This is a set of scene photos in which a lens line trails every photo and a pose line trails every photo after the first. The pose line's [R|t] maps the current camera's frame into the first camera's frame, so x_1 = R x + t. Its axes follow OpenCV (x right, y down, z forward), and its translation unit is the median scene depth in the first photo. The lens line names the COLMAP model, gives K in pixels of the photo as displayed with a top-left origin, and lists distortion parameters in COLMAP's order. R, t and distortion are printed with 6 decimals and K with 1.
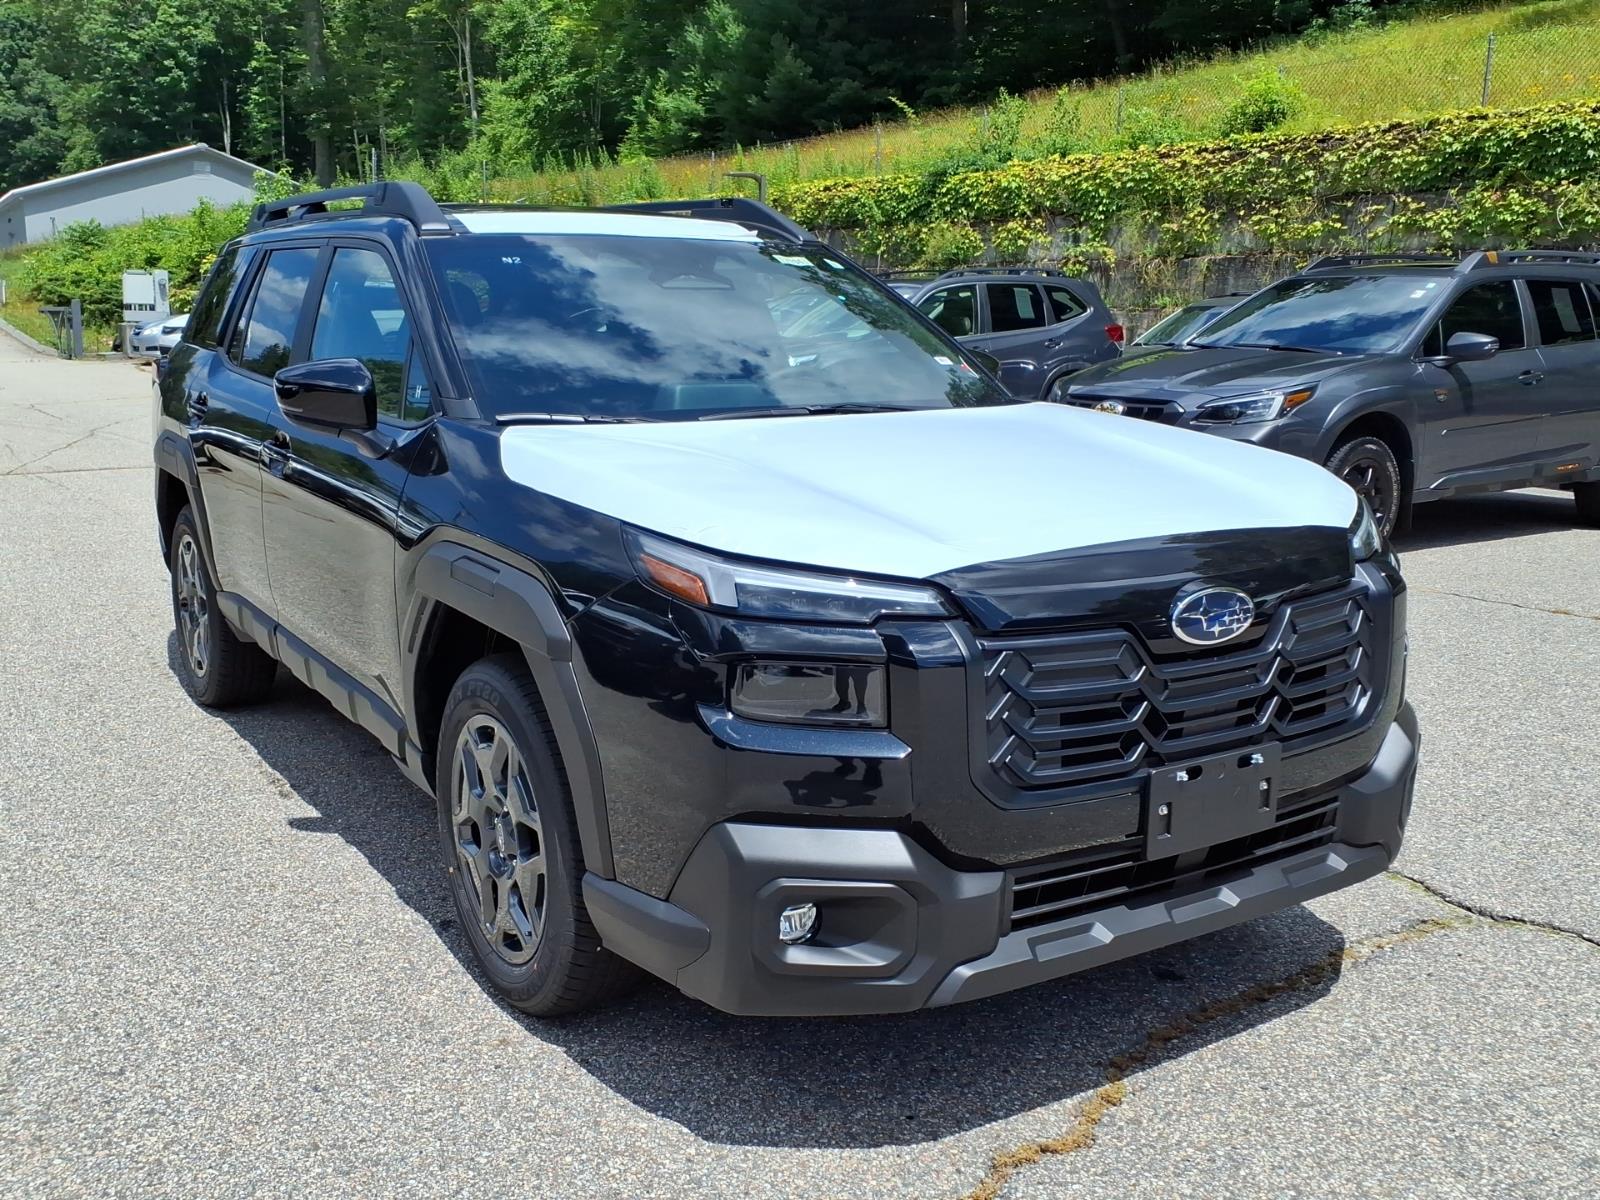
lens RADIAL K [[1503.0, 0, 801.8], [0, 1503.0, 596.0], [0, 0, 1]] dist [0.096346, 0.000000]
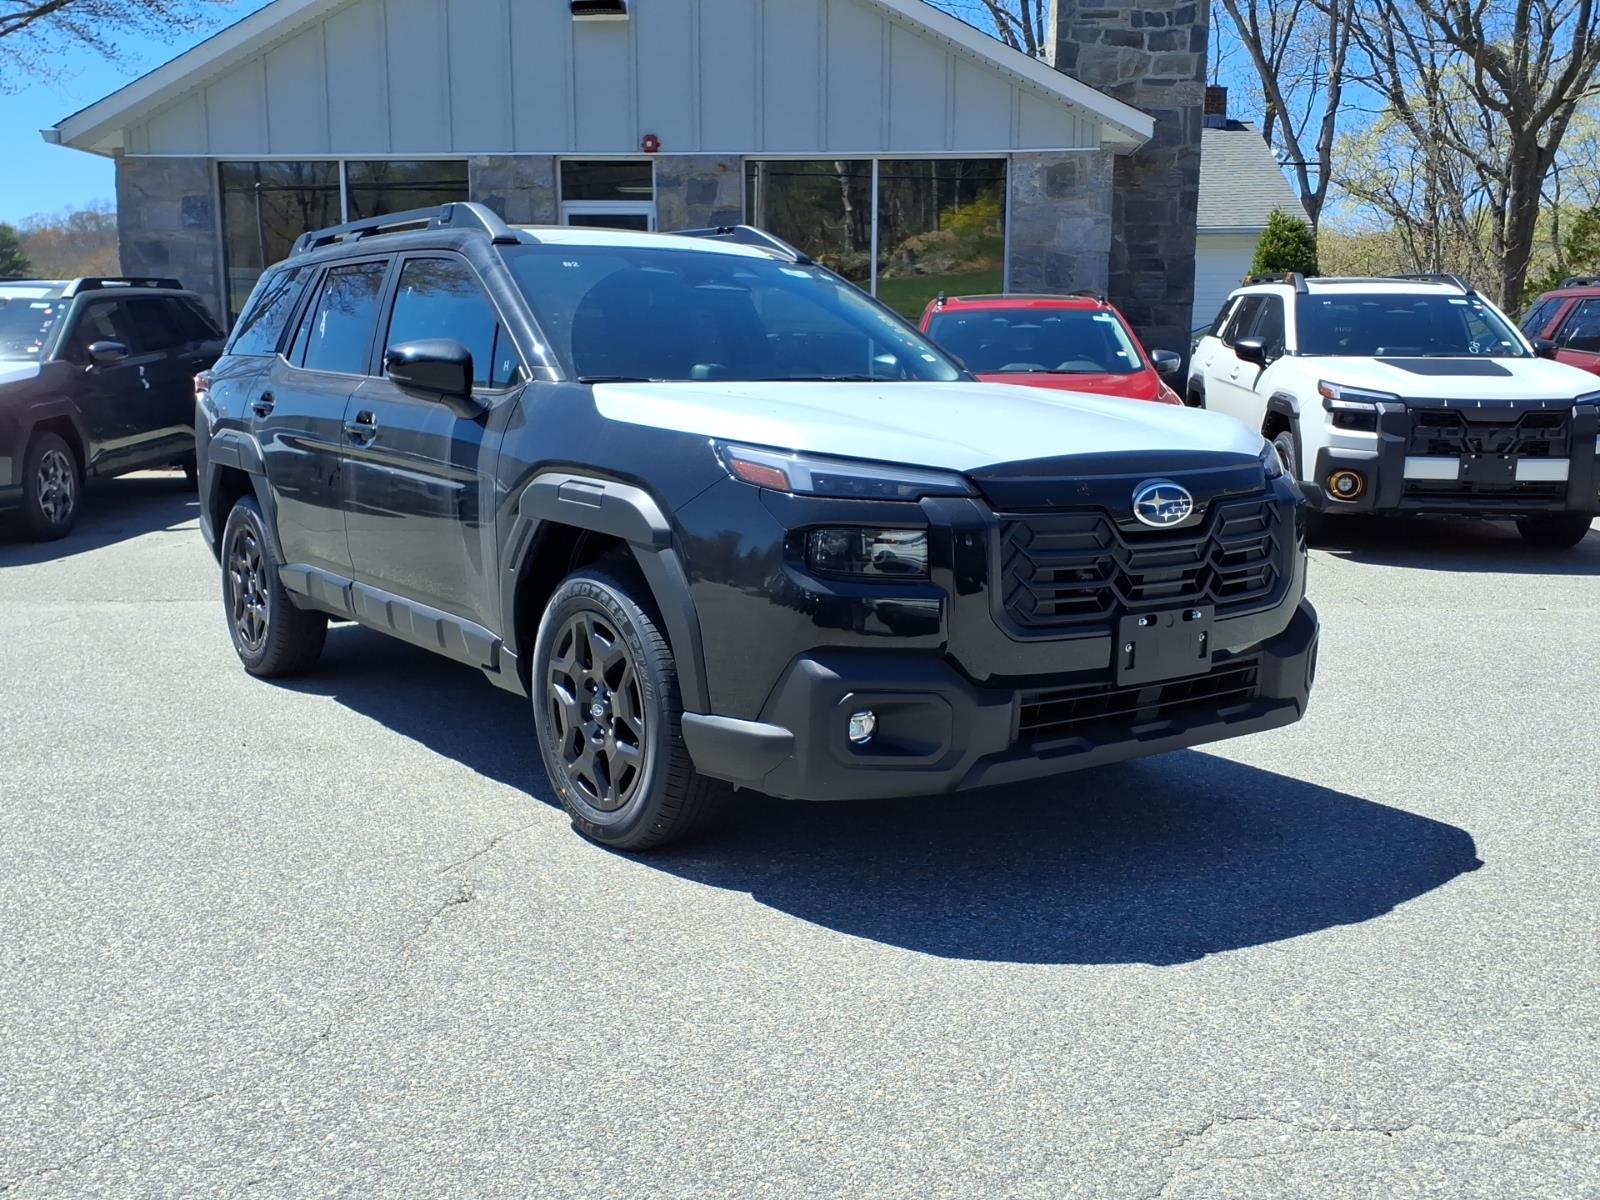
lens RADIAL K [[1487.3, 0, 803.4], [0, 1487.3, 592.2], [0, 0, 1]] dist [-0.007264, 0.000000]
pose [[0.998630, -0.009803, 0.051403, -0.111359], [0.011600, 0.999328, -0.034762, 0.132133], [-0.051028, 0.035311, 0.998073, -0.281051]]
